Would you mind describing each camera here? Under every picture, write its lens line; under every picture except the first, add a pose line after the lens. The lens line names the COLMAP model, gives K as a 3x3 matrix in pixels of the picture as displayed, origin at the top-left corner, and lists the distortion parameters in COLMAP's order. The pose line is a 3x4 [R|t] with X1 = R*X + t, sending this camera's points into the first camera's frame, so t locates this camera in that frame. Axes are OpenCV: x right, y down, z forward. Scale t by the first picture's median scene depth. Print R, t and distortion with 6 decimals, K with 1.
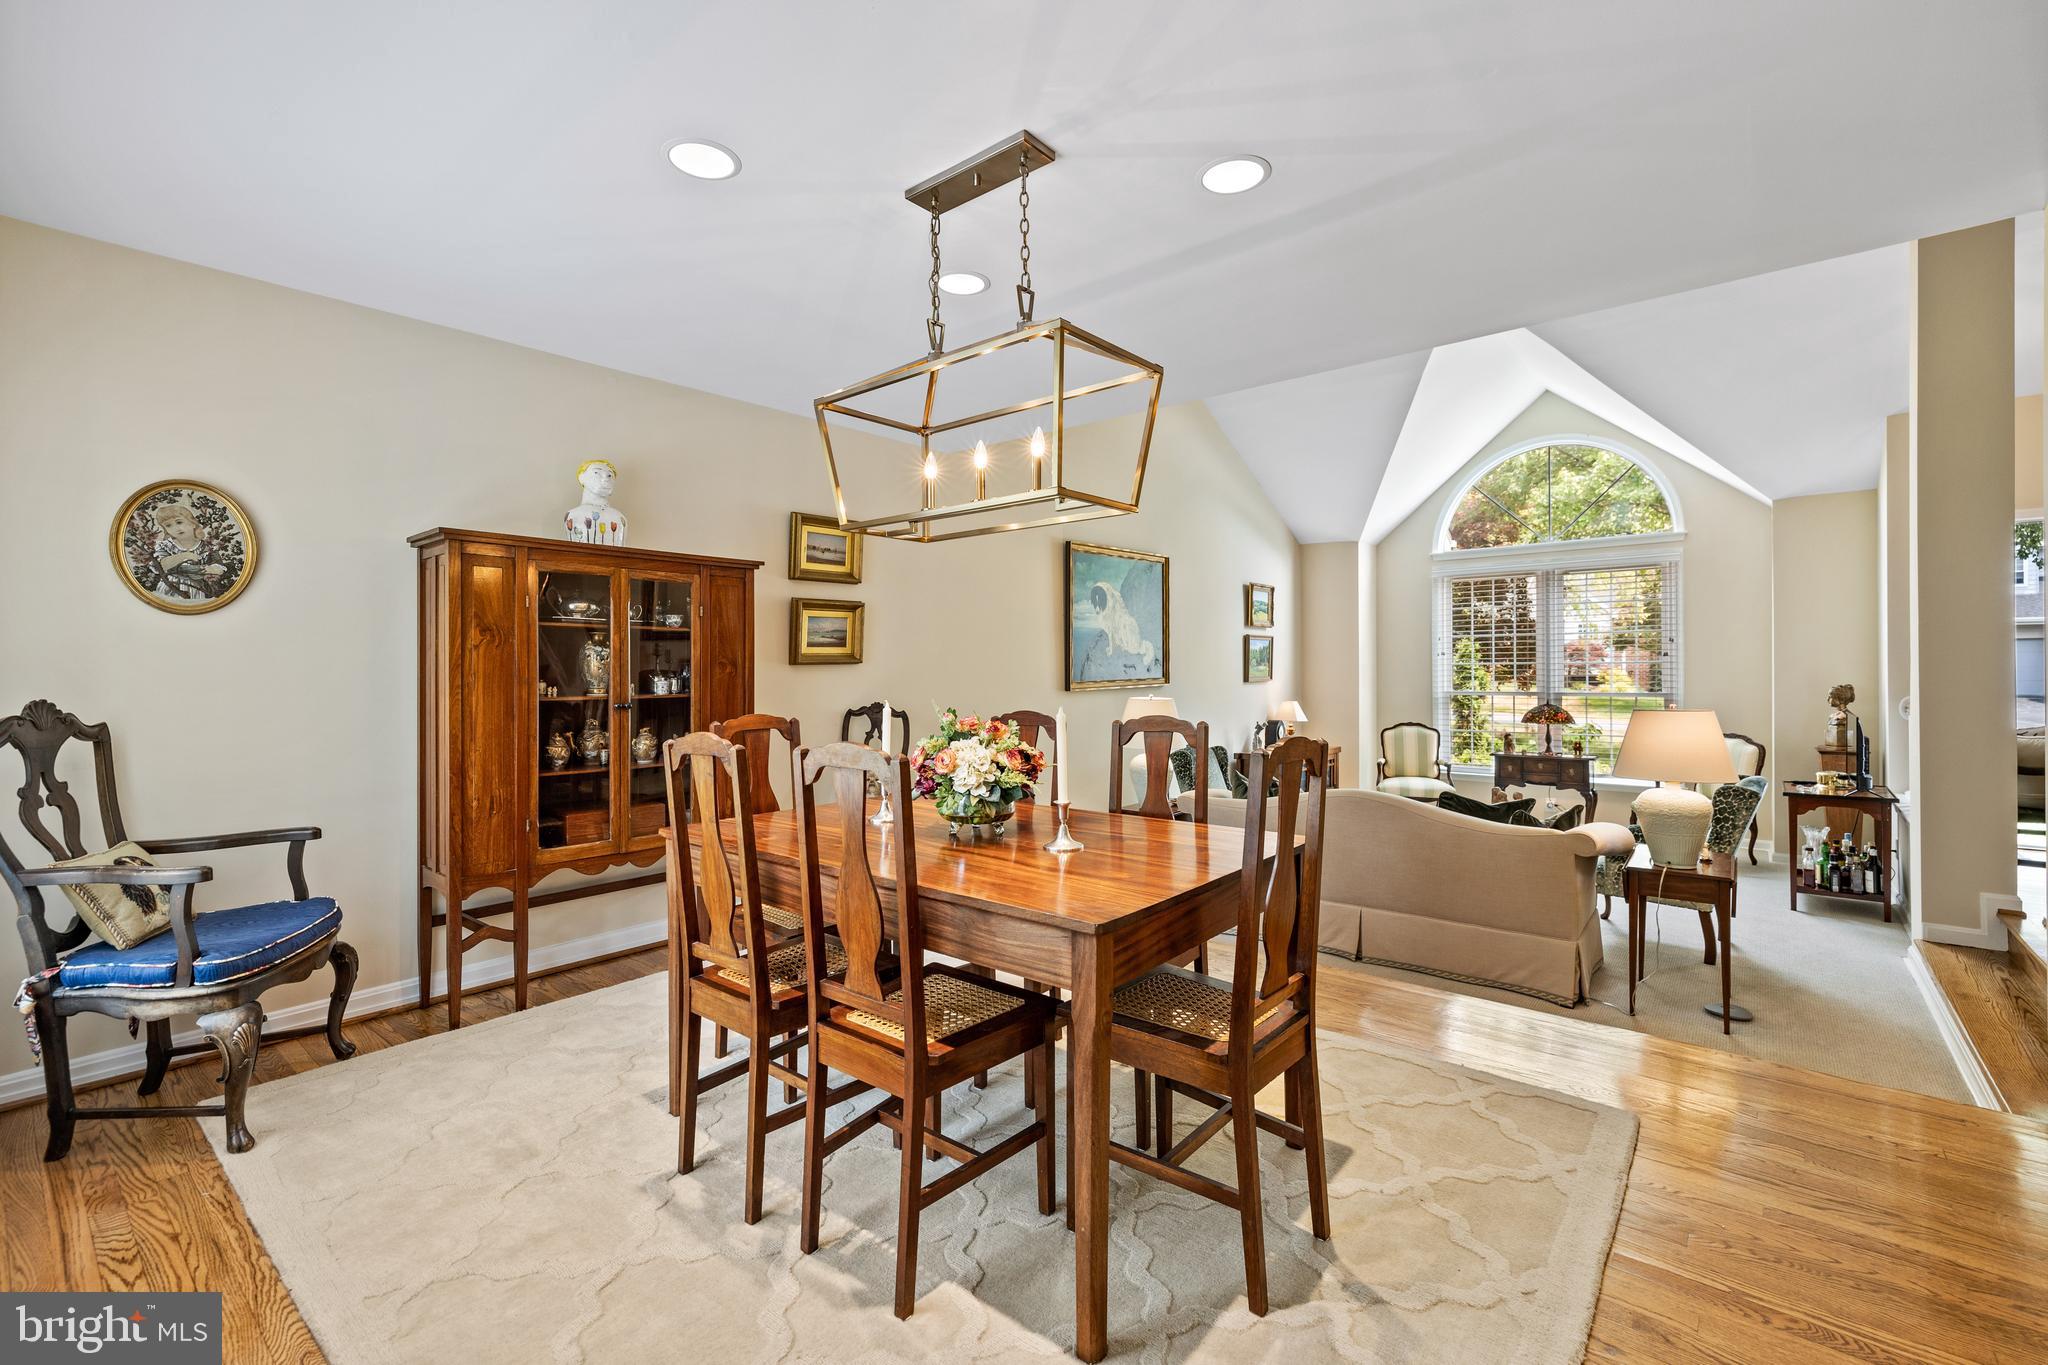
lens RADIAL K [[867.0, 0, 1006.0], [0, 867.0, 674.7], [0, 0, 1]] dist [0.002210, 0.001572]
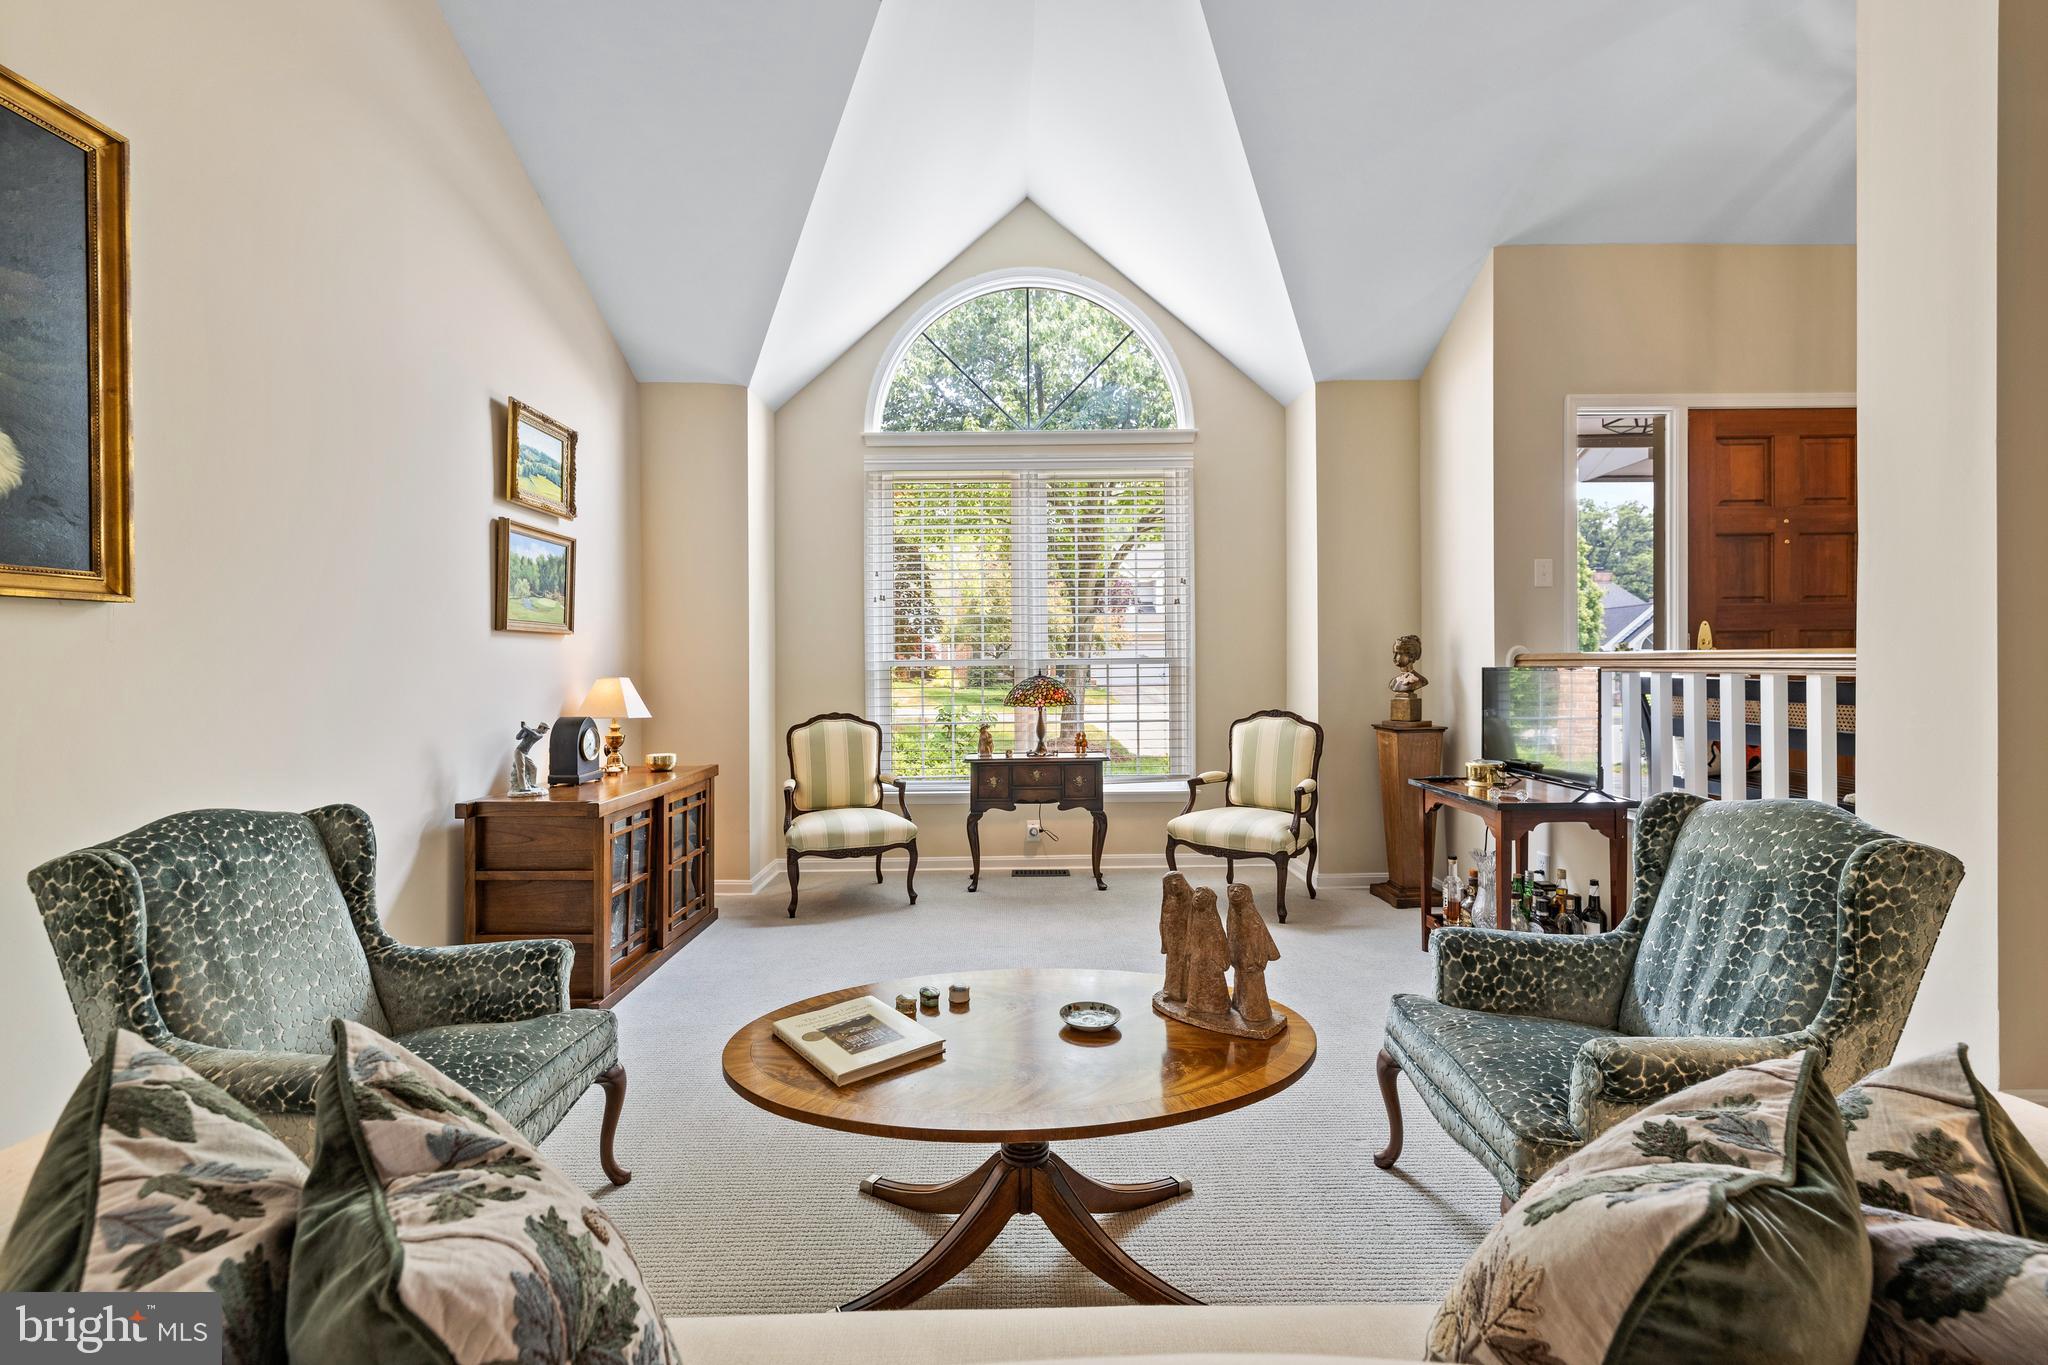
lens RADIAL K [[867.0, 0, 1015.6], [0, 867.0, 668.8], [0, 0, 1]] dist [0.002210, 0.001572]
pose [[0.755067, -0.000975, 0.655647, 0.235945], [0.006320, 0.999963, -0.005791, 0.039287], [-0.655618, 0.008516, 0.755045, 0.641258]]
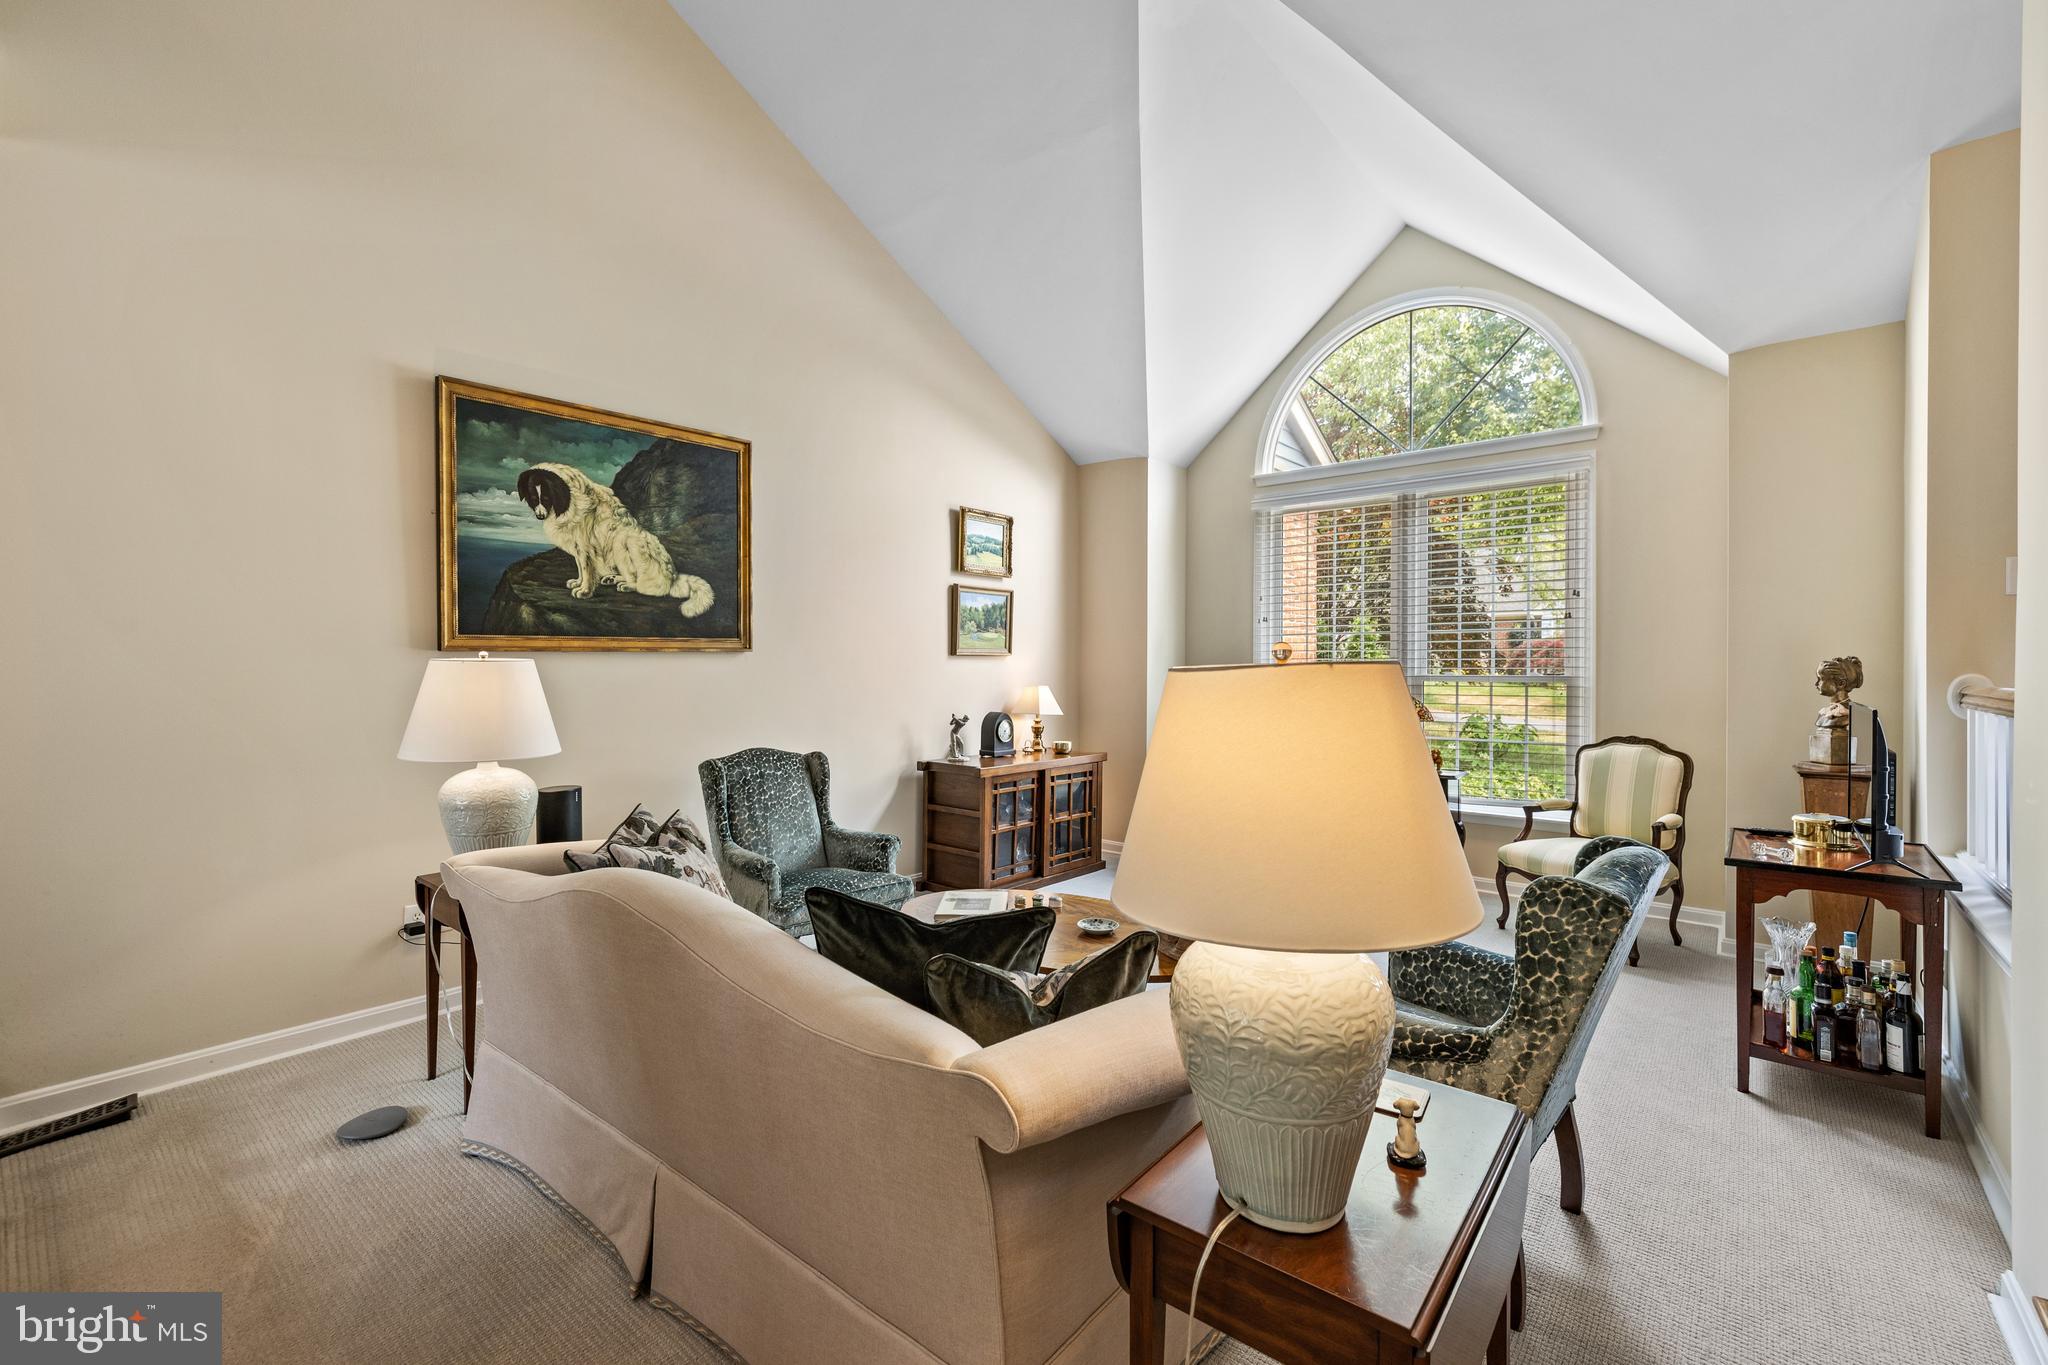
lens RADIAL K [[867.0, 0, 1003.0], [0, 867.0, 673.5], [0, 0, 1]] dist [0.002210, 0.001572]
pose [[0.999933, 0.010495, 0.004836, 0.389595], [-0.010508, 0.999941, 0.002793, 0.025556], [-0.004807, -0.002843, 0.999984, 0.411633]]
